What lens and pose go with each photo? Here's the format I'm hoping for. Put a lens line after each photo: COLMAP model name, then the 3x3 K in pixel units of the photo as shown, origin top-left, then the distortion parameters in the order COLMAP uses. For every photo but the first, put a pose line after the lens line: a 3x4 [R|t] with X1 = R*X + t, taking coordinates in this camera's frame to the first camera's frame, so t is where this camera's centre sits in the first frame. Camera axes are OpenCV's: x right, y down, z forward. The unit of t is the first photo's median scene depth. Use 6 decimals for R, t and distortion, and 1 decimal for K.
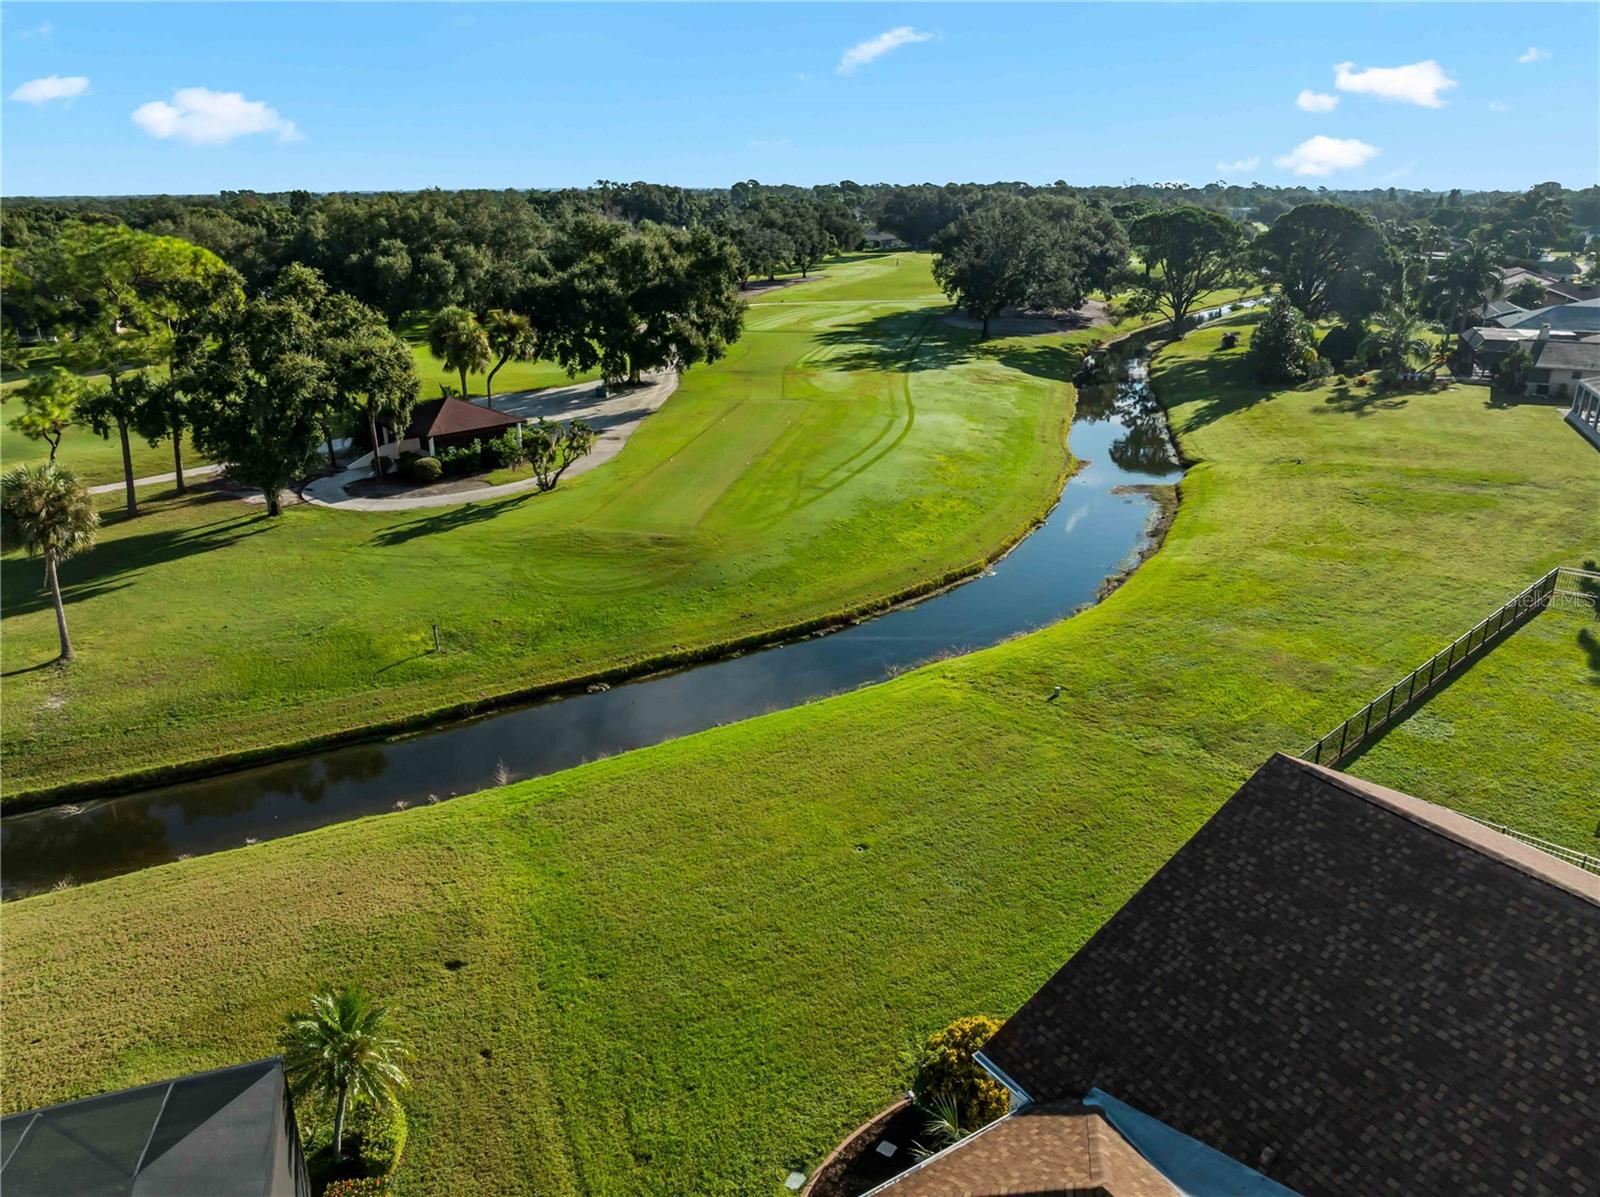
lens RADIAL K [[1130.8, 0, 800.0], [0, 1130.8, 598.5], [0, 0, 1]] dist [-0.031880, -0.001194]
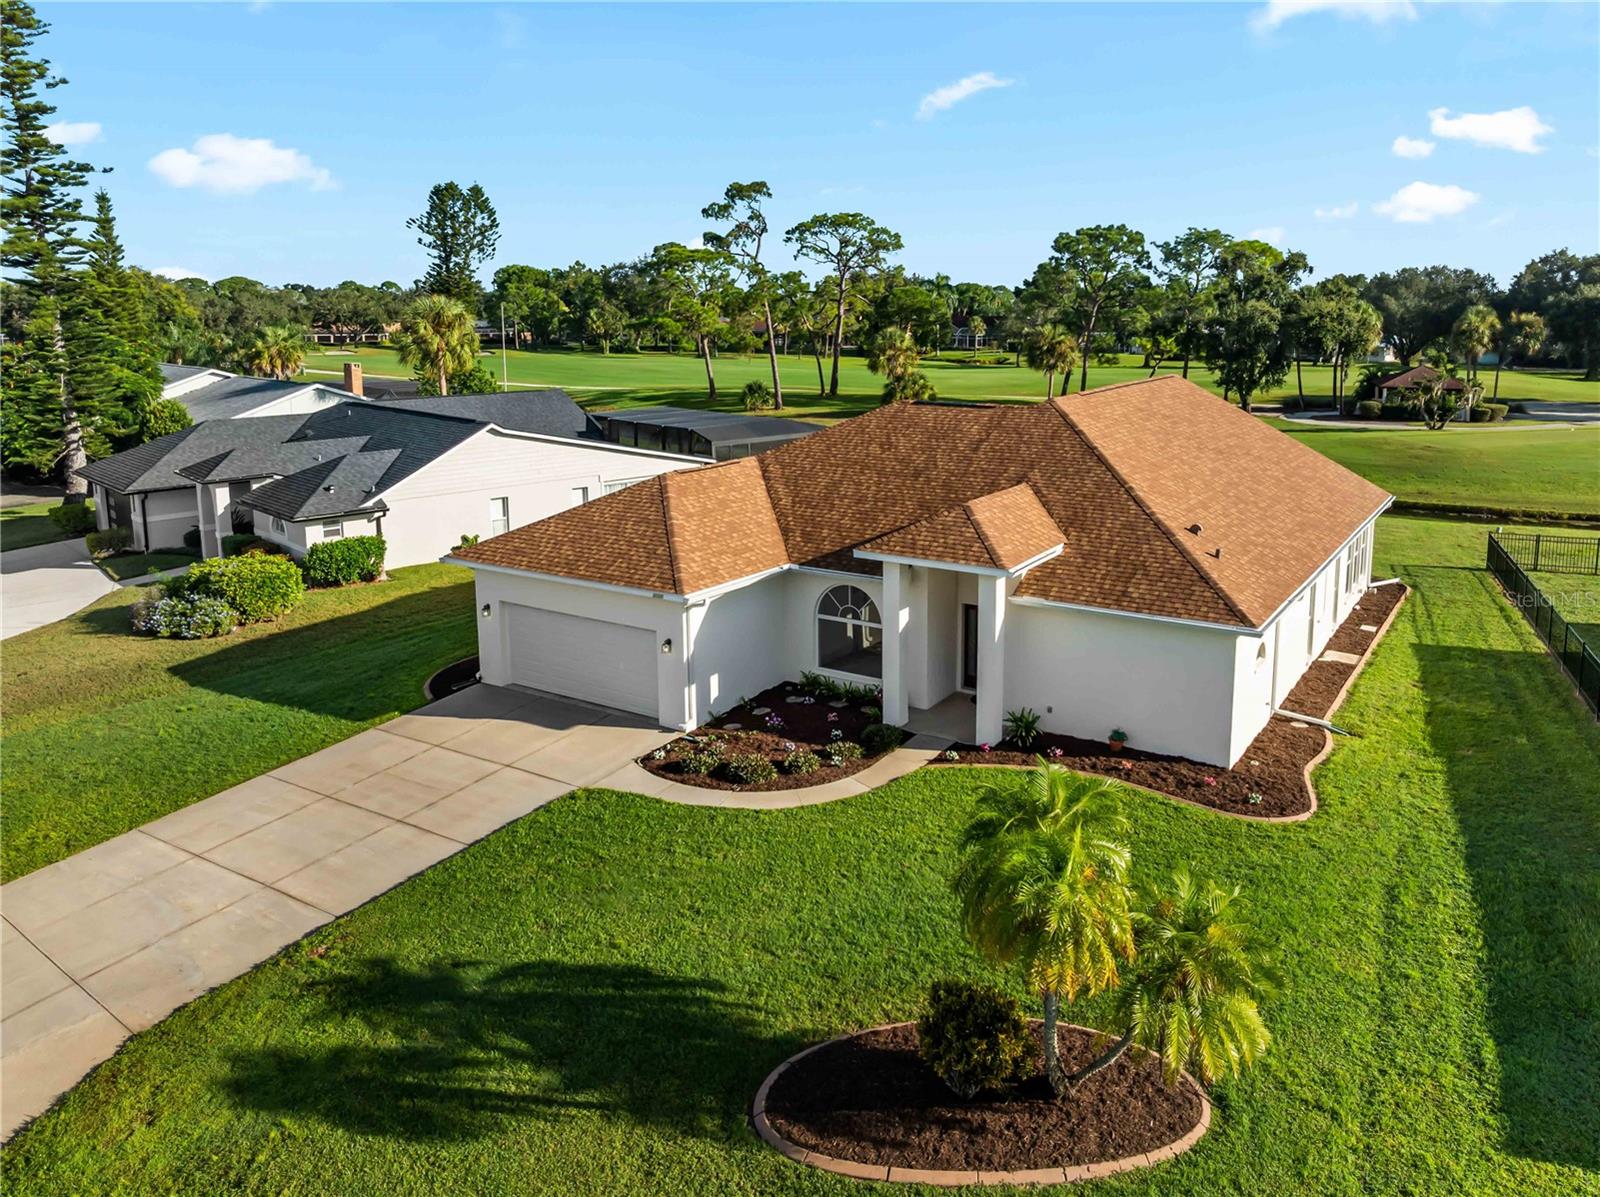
lens RADIAL K [[1169.5, 0, 897.3], [0, 1169.5, 507.5], [0, 0, 1]] dist [-0.035564, 0.000409]
pose [[0.466175, 0.163030, -0.869541, 0.482972], [-0.311489, 0.950184, 0.011155, 0.118821], [0.828043, 0.265653, 0.493734, -0.061669]]
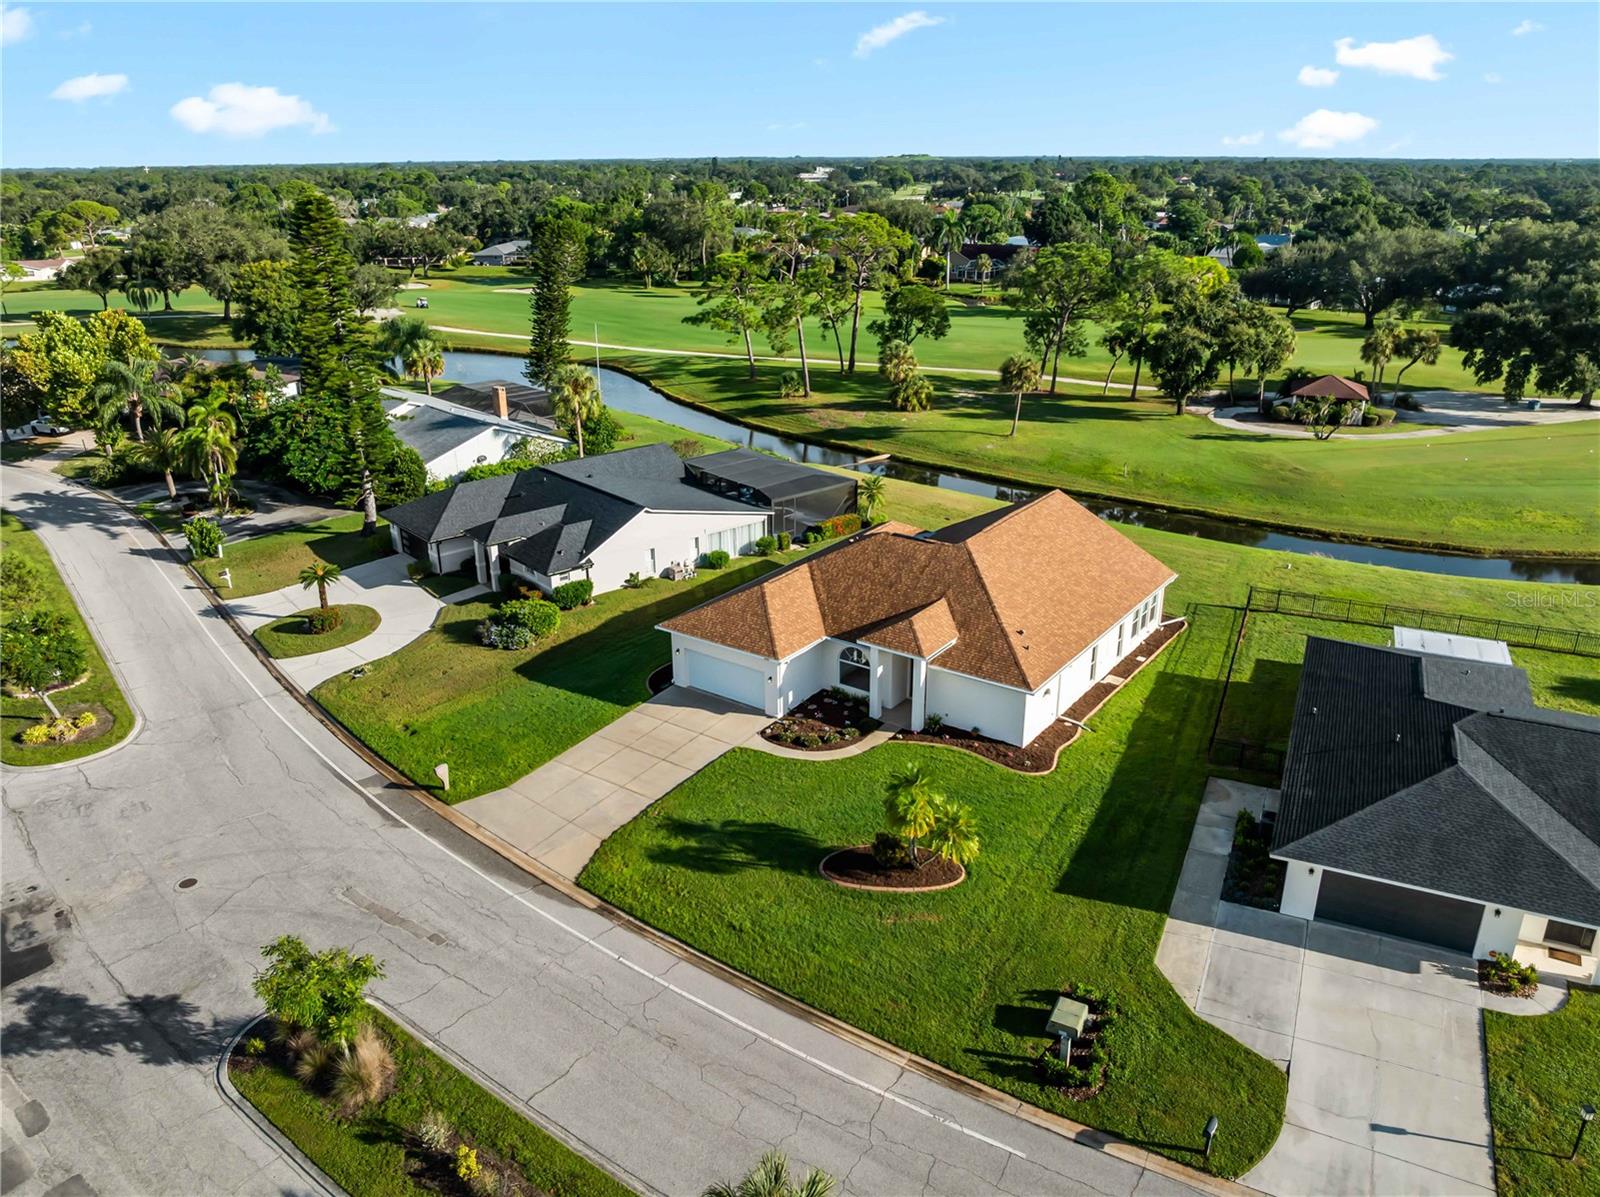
lens RADIAL K [[1155.0, 0, 805.4], [0, 1155.0, 601.5], [0, 0, 1]] dist [-0.041863, 0.001219]
pose [[0.382230, 0.337102, -0.860385, 0.742223], [-0.316422, 0.922544, 0.220884, -0.012339], [0.868203, 0.187816, 0.459291, -0.236891]]
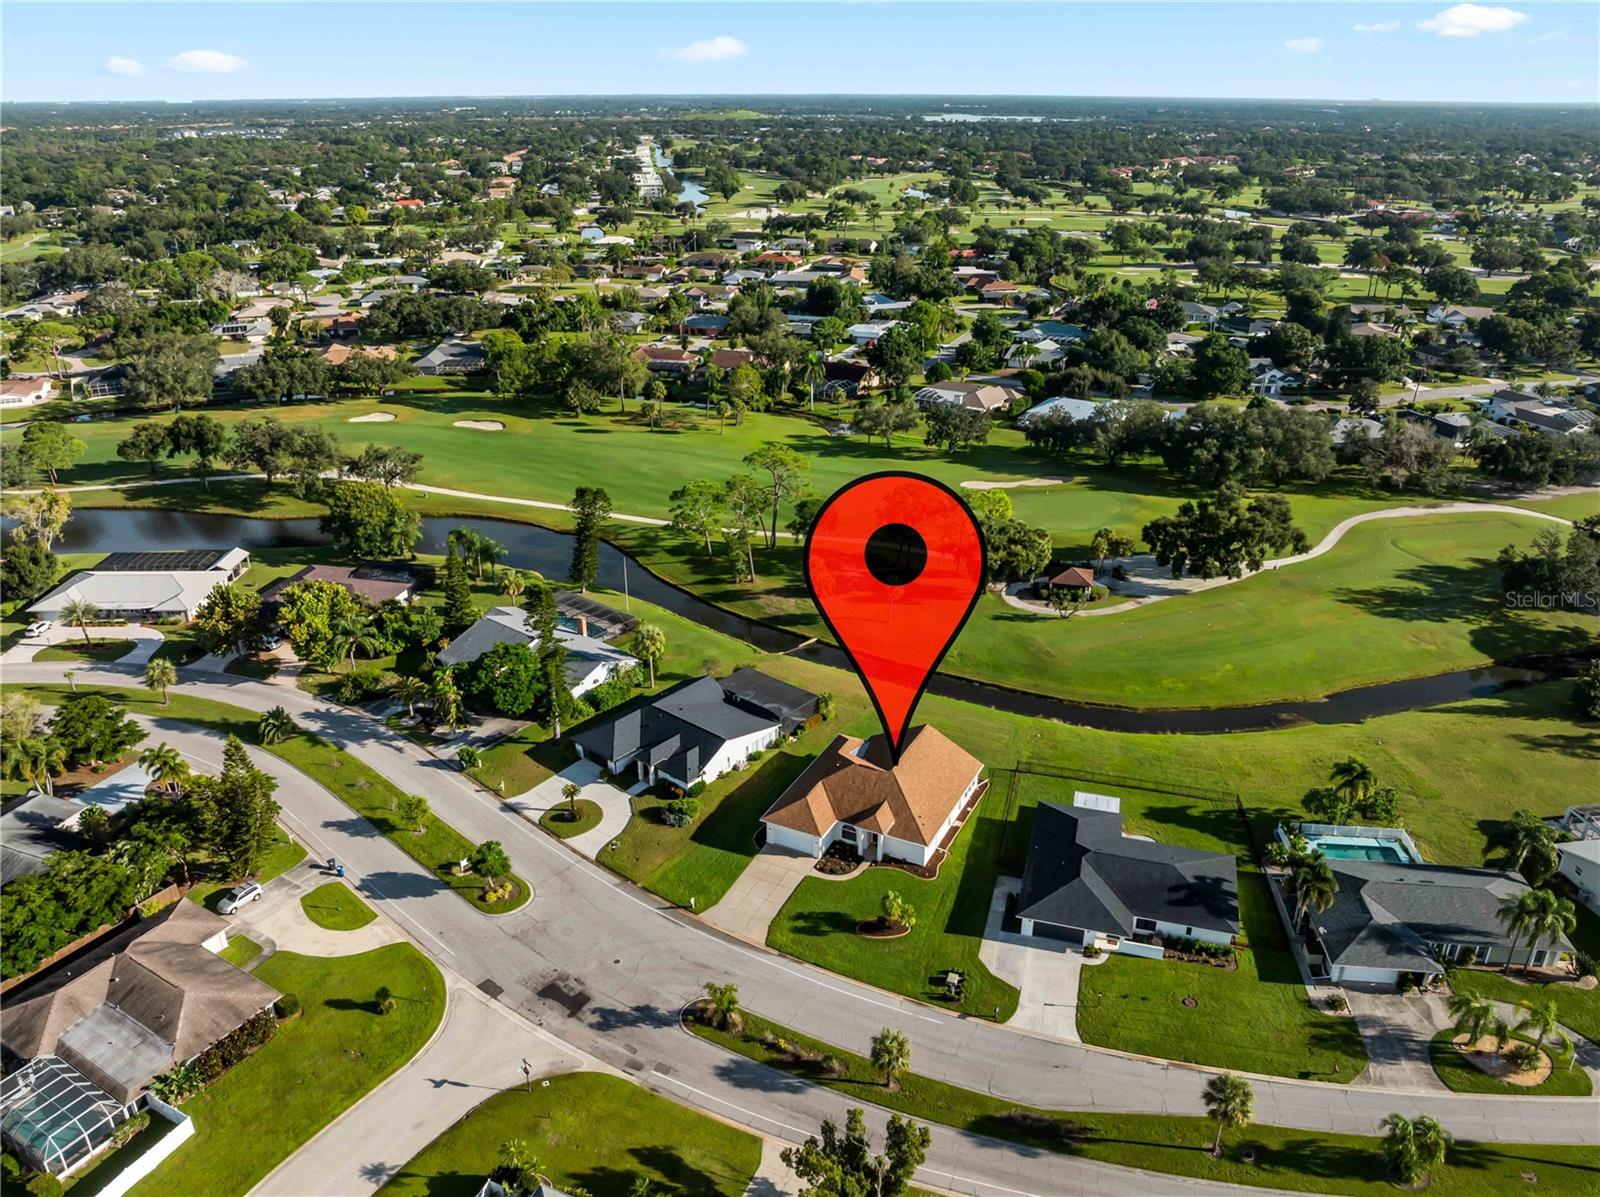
lens RADIAL K [[1130.8, 0, 800.0], [0, 1130.8, 598.5], [0, 0, 1]] dist [-0.031880, -0.001194]
pose [[0.515147, 0.350497, -0.782160, 1.221020], [-0.295444, 0.929251, 0.221825, -0.437102], [0.804572, 0.116812, 0.582253, -0.856310]]
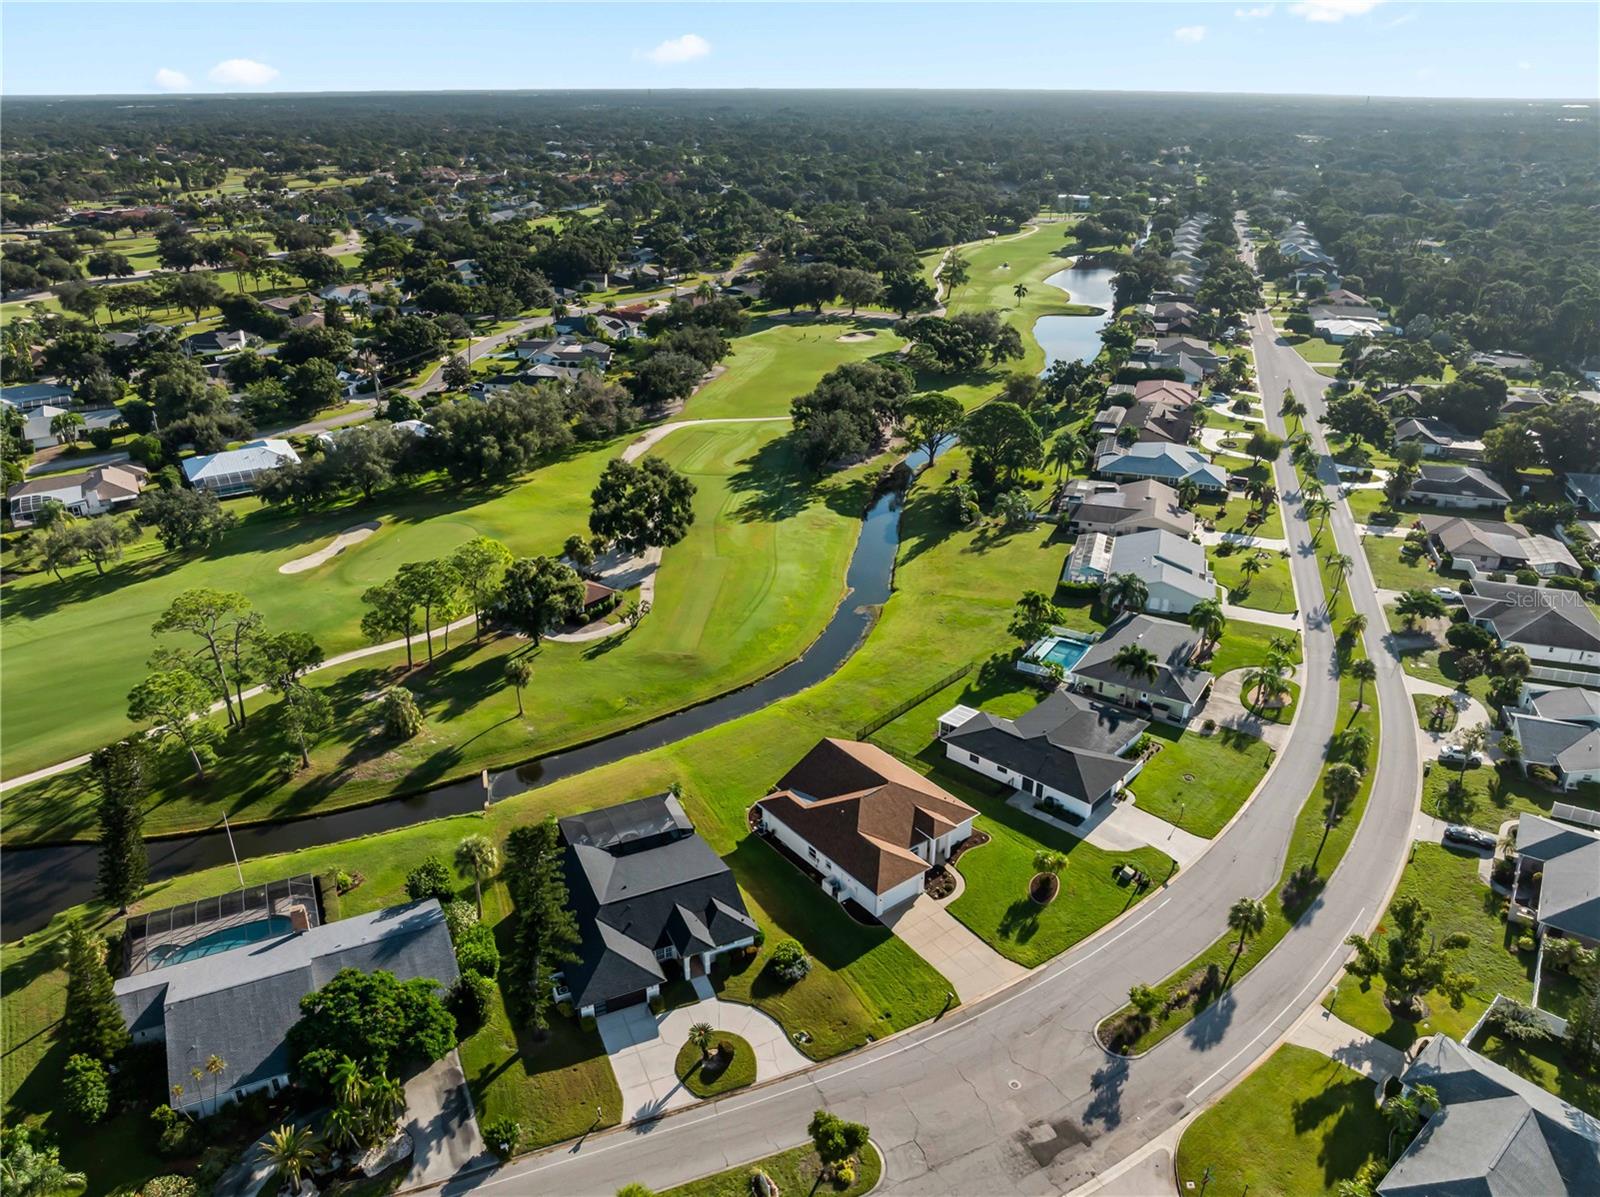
lens RADIAL K [[1130.8, 0, 800.0], [0, 1130.8, 598.5], [0, 0, 1]] dist [-0.031880, -0.001194]
pose [[0.995468, -0.035756, 0.088117, -0.056087], [0.029213, 0.996796, 0.074454, -0.276045], [-0.090497, -0.071543, 0.993324, -1.291009]]
